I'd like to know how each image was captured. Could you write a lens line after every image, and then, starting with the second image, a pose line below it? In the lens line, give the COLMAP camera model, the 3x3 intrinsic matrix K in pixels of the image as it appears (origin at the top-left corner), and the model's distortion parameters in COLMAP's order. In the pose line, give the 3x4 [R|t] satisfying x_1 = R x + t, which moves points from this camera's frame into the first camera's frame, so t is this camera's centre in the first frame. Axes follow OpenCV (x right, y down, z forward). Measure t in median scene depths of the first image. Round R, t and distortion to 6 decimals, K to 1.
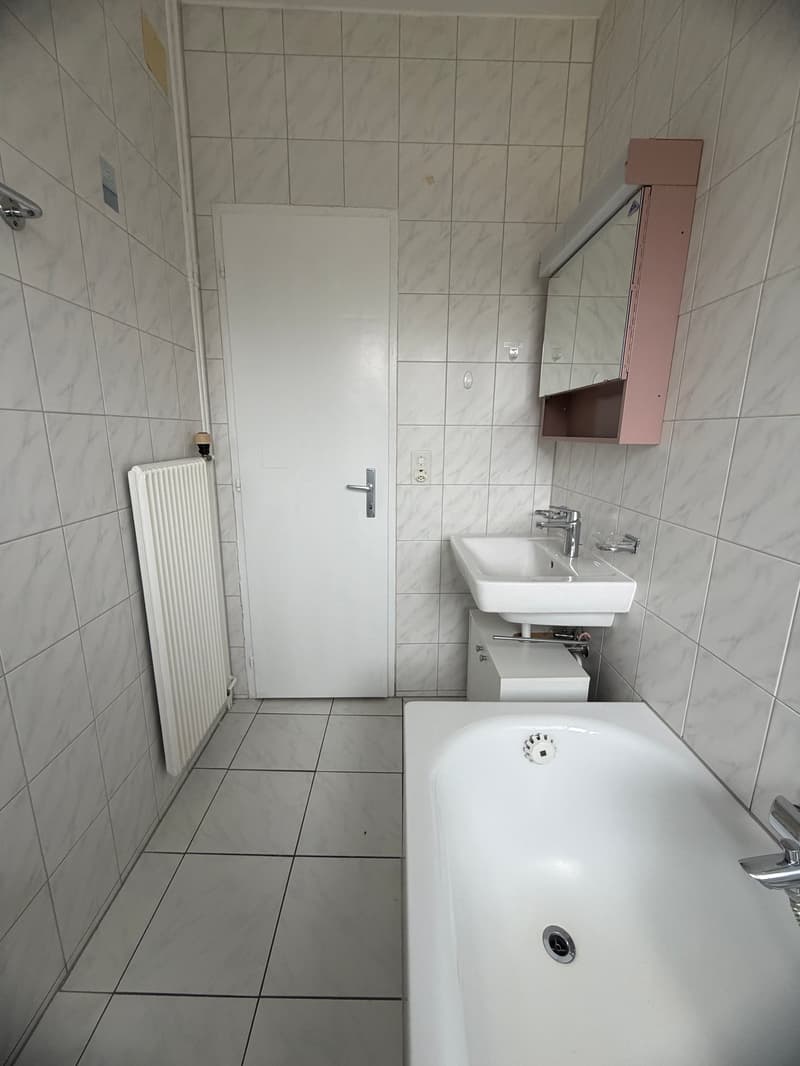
lens RADIAL K [[430.6, 0, 399.2], [0, 430.6, 531.6], [0, 0, 1]] dist [-0.000437, -0.000005]
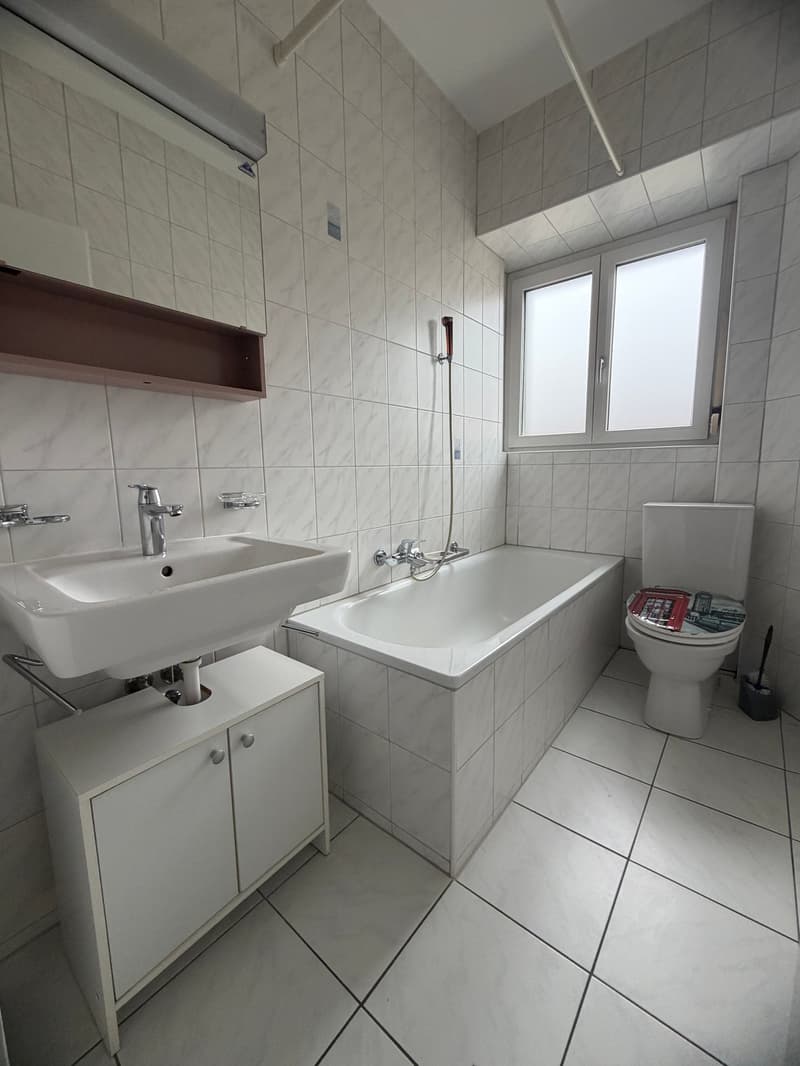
lens RADIAL K [[430.6, 0, 399.9], [0, 430.6, 530.2], [0, 0, 1]] dist [-0.000437, -0.000005]
pose [[-0.768601, -0.087517, 0.633714, -0.493937], [0.152474, 0.936990, 0.314328, -0.199790], [-0.621293, 0.338218, -0.706827, 1.818092]]
